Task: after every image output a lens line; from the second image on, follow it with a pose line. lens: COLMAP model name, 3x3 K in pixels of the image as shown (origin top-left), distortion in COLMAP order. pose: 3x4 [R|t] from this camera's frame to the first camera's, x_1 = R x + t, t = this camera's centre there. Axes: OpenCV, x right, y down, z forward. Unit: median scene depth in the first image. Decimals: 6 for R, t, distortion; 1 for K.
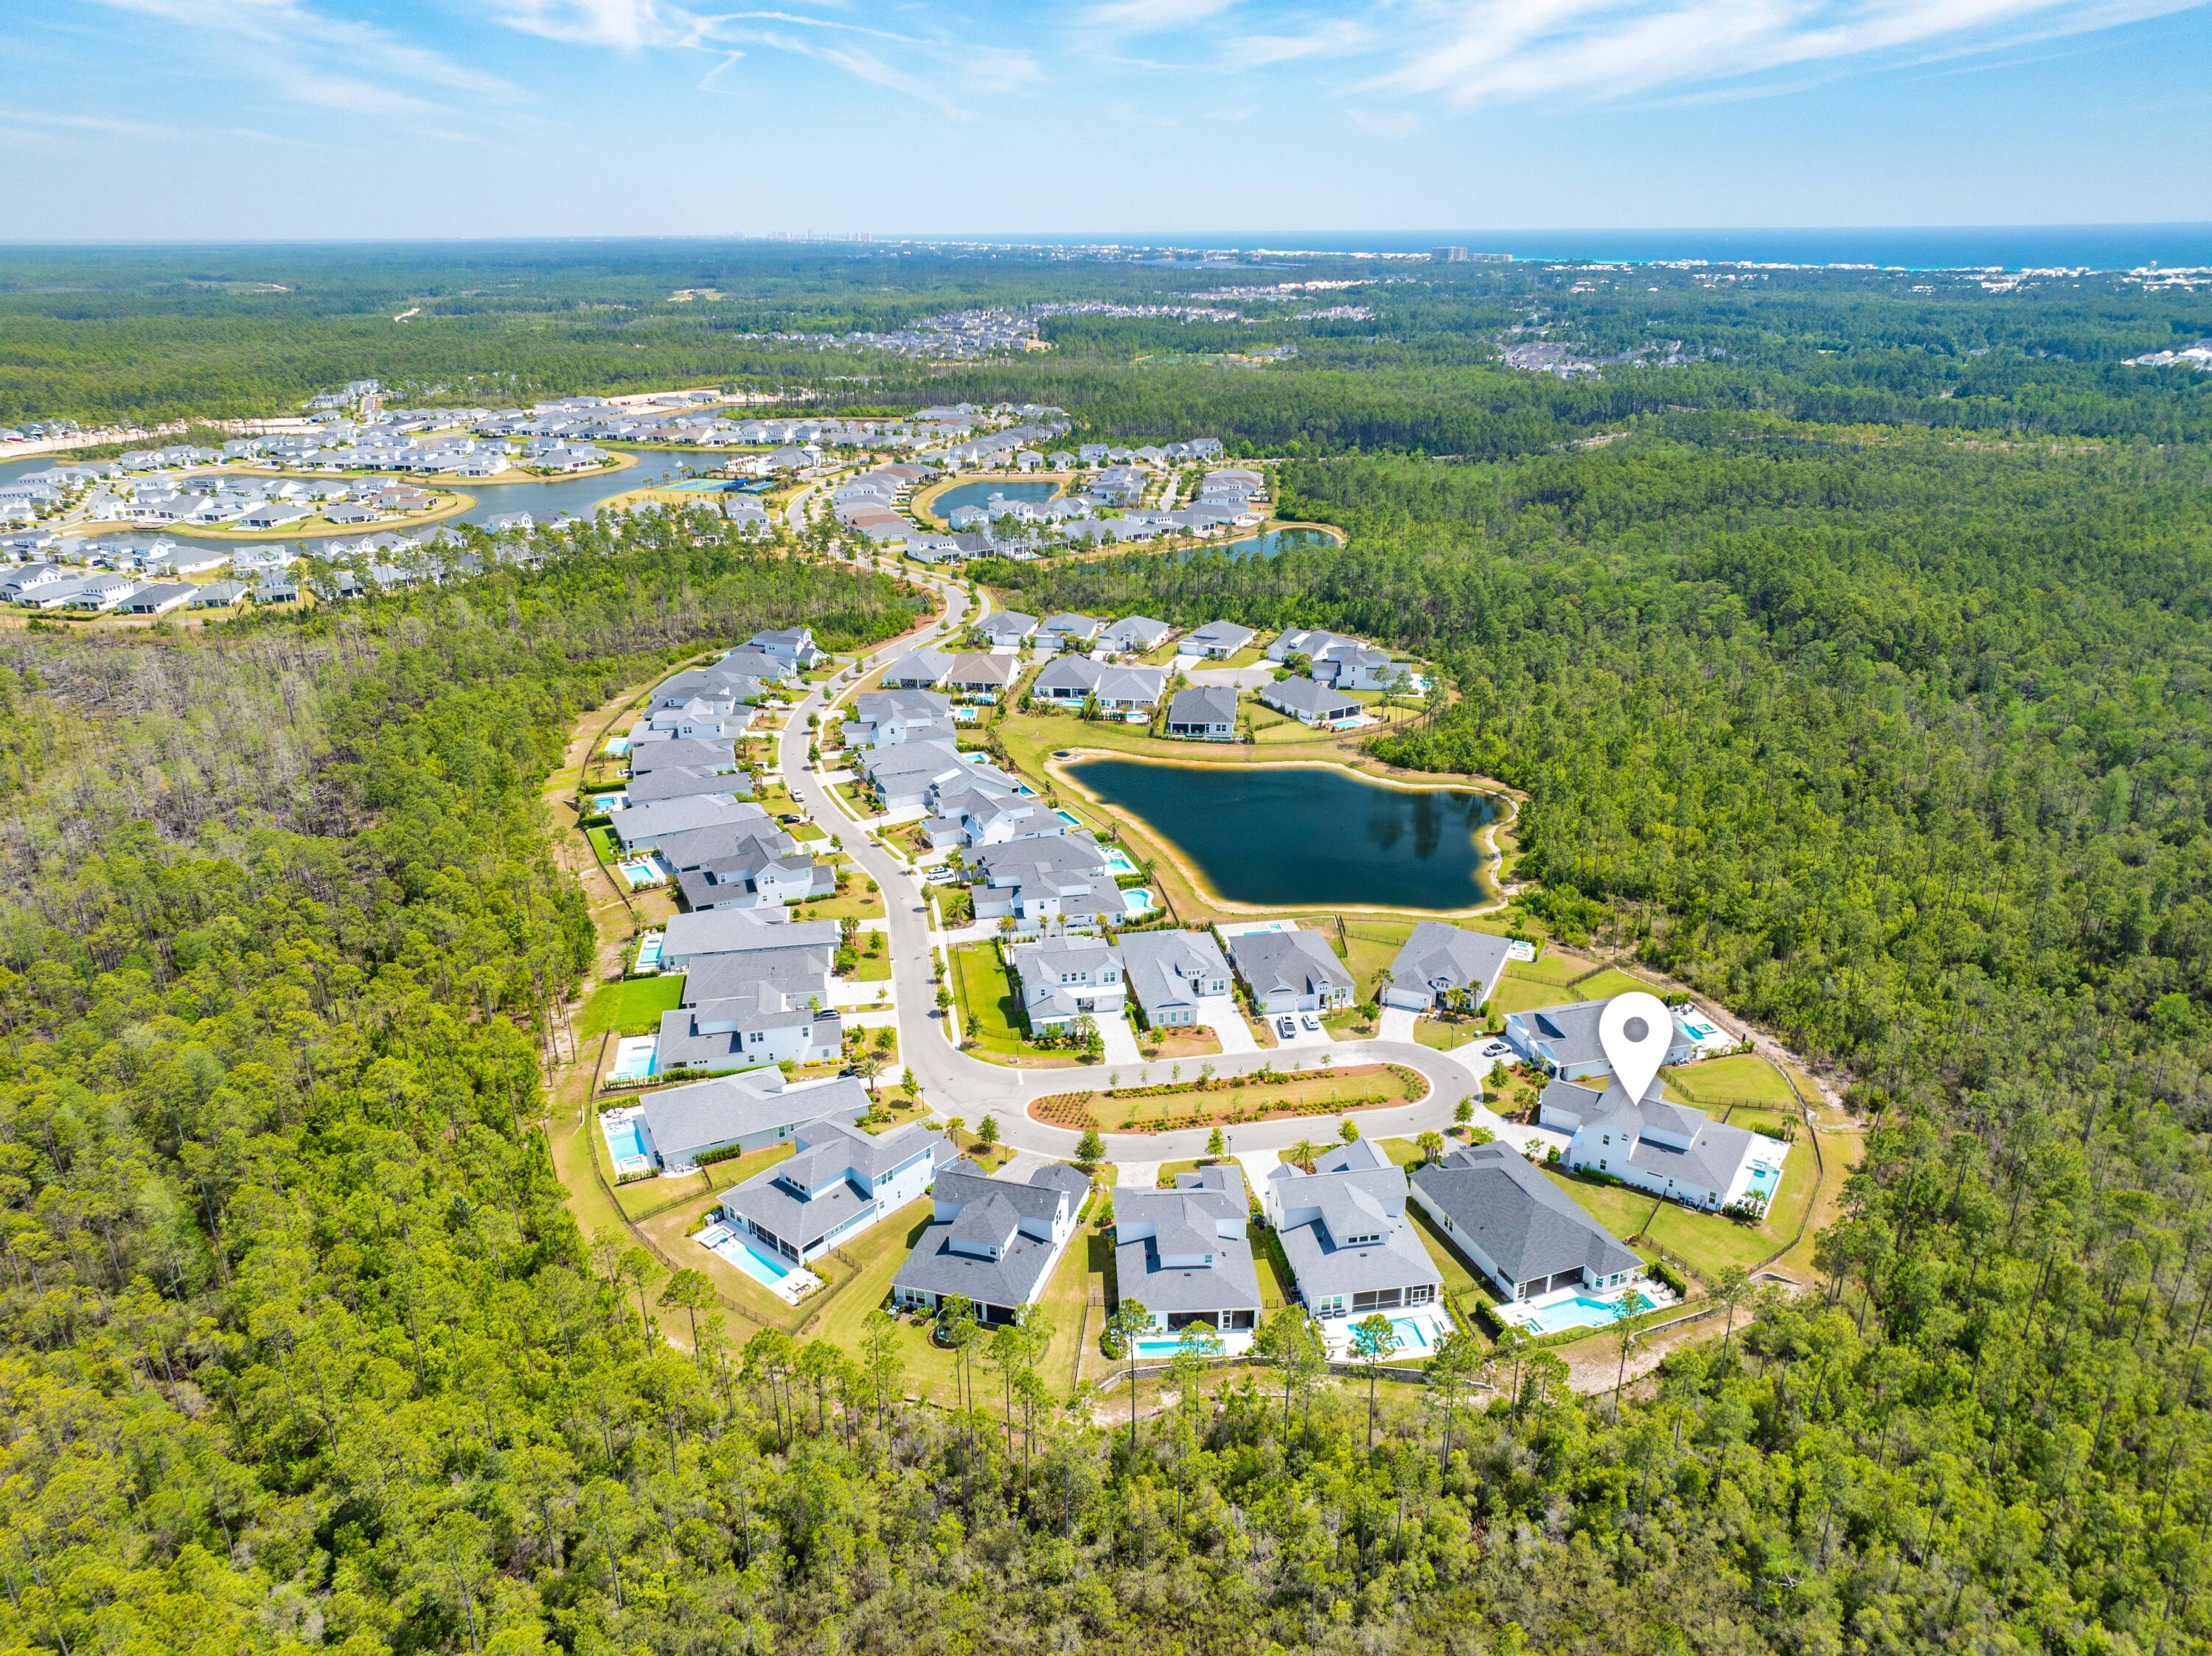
lens RADIAL K [[1550.3, 0, 1113.5], [0, 1550.3, 826.2], [0, 0, 1]] dist [0.004393, 0.005509]
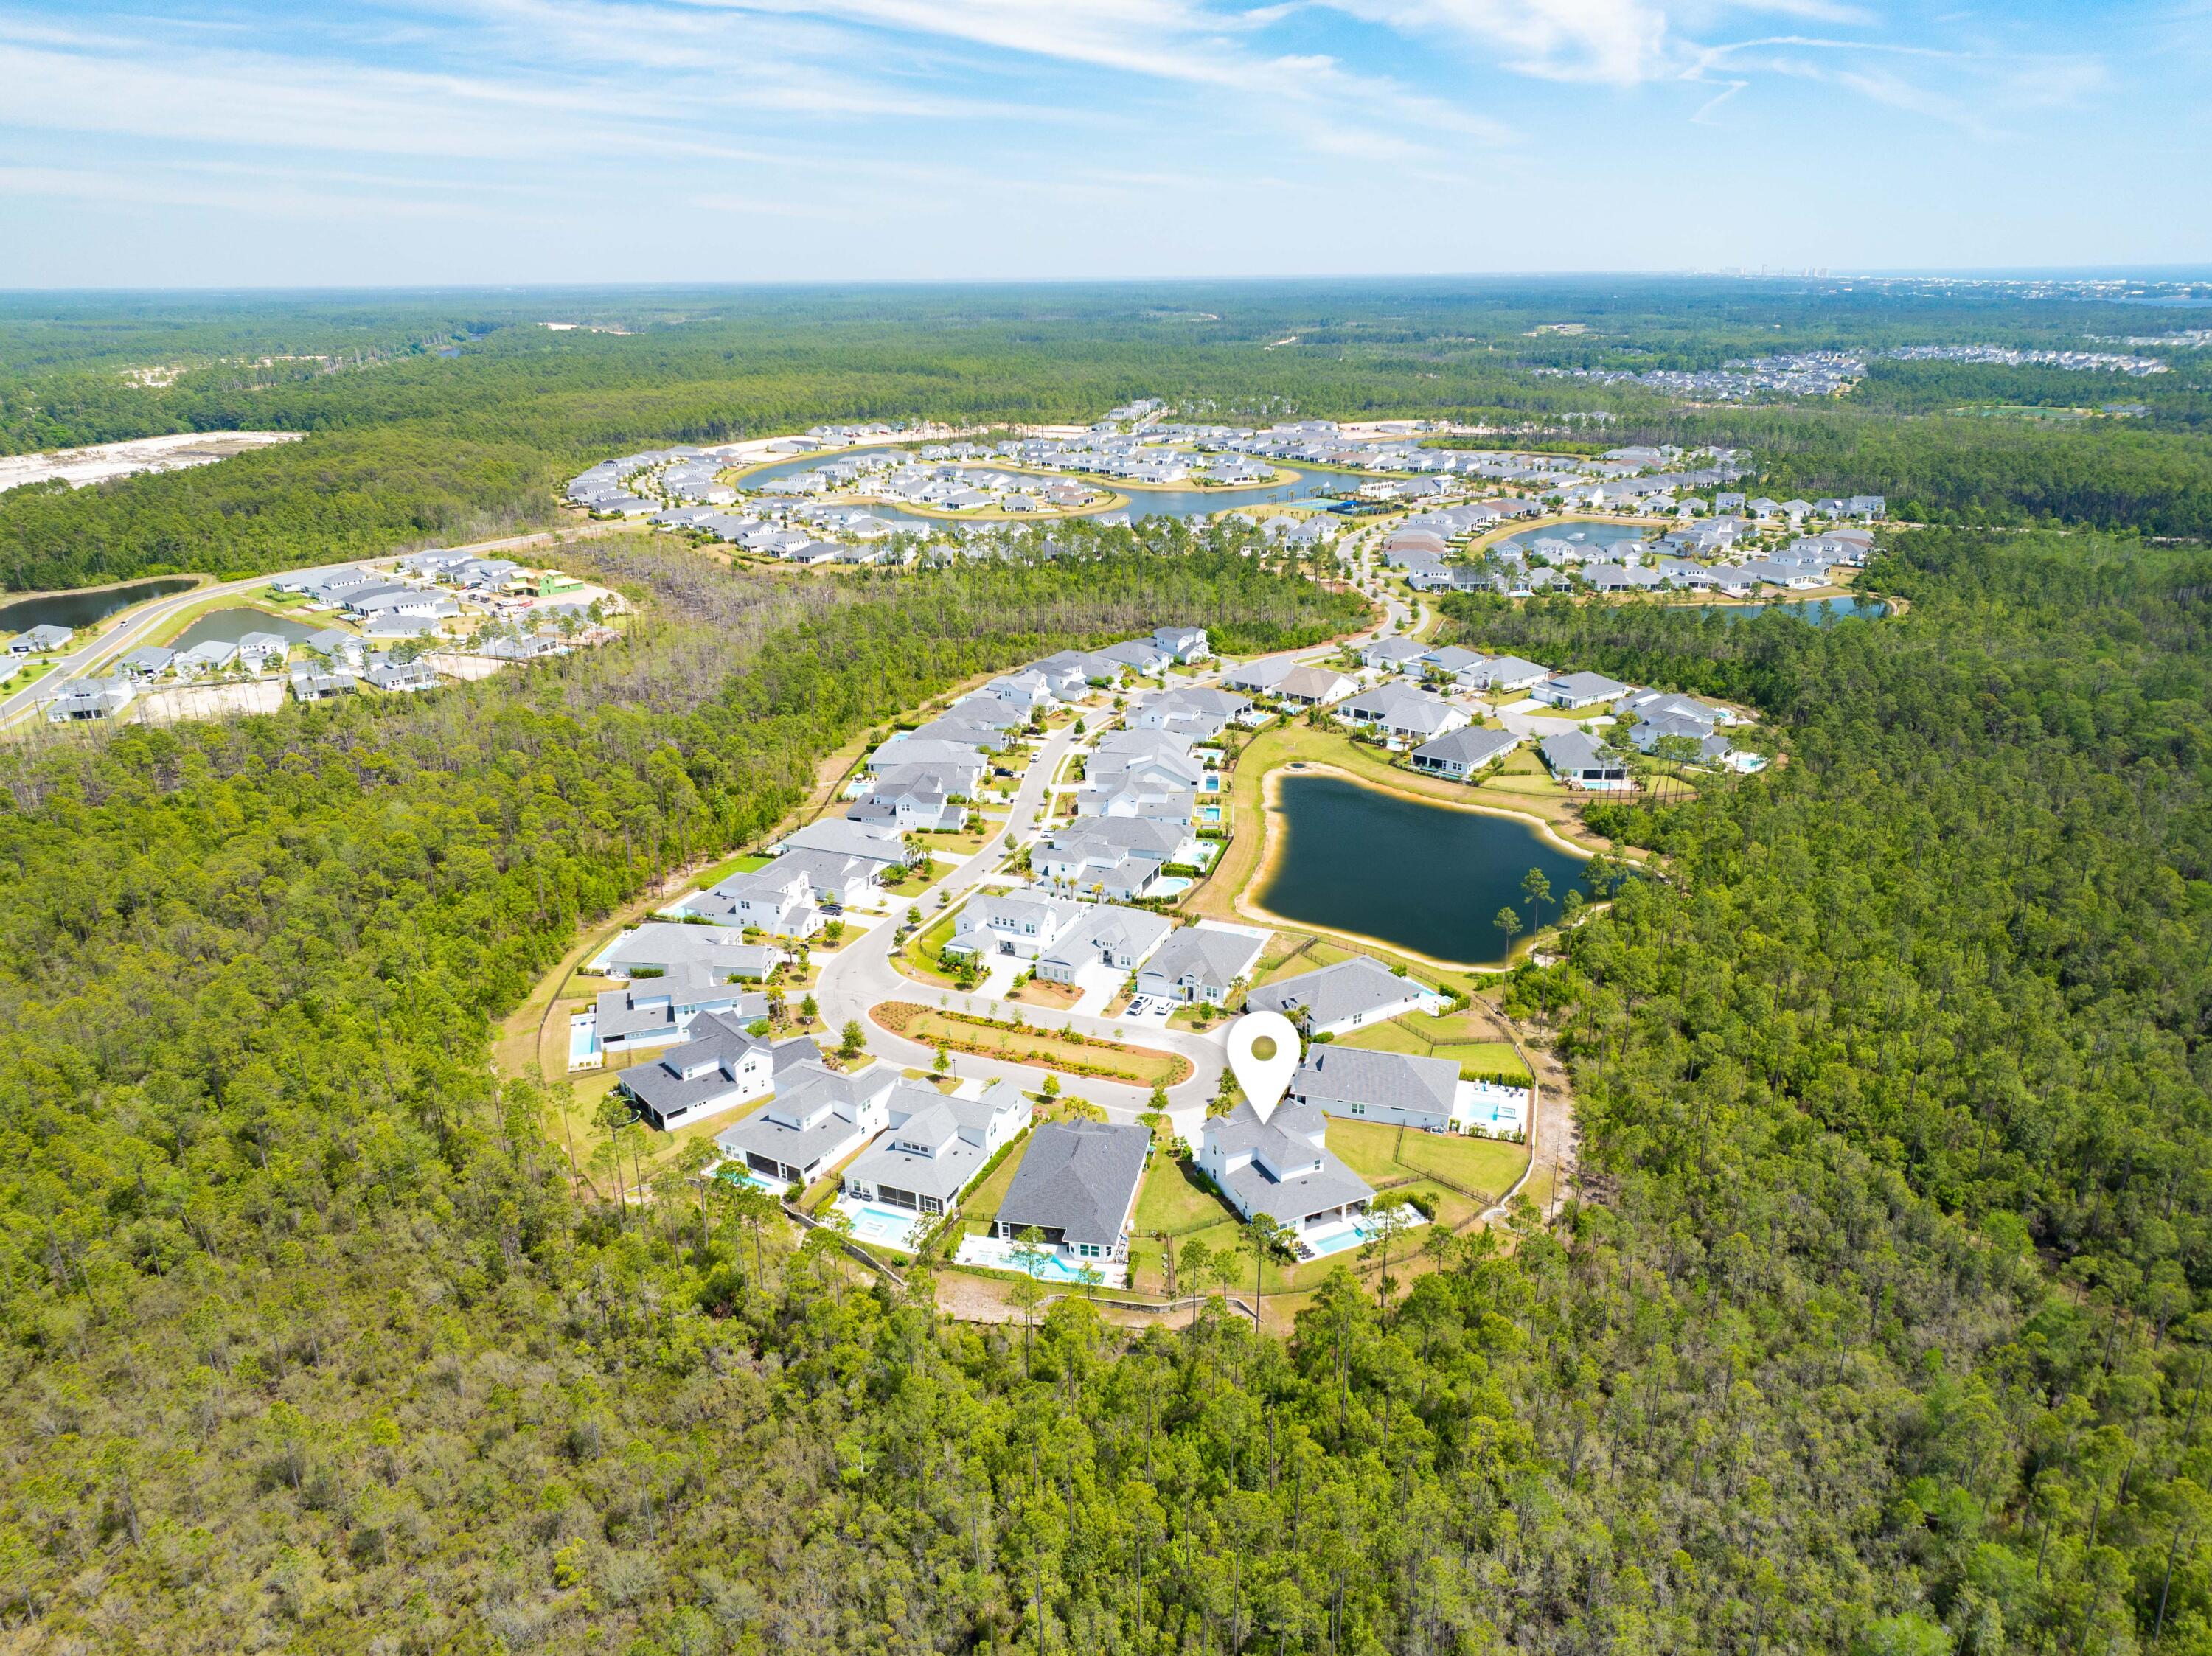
lens RADIAL K [[1550.3, 0, 1114.5], [0, 1550.3, 834.6], [0, 0, 1]] dist [0.004393, 0.005509]
pose [[0.841085, 0.183664, -0.508766, 0.604916], [-0.191212, 0.980814, 0.037965, -0.024783], [0.505978, 0.065350, 0.860067, 0.050080]]
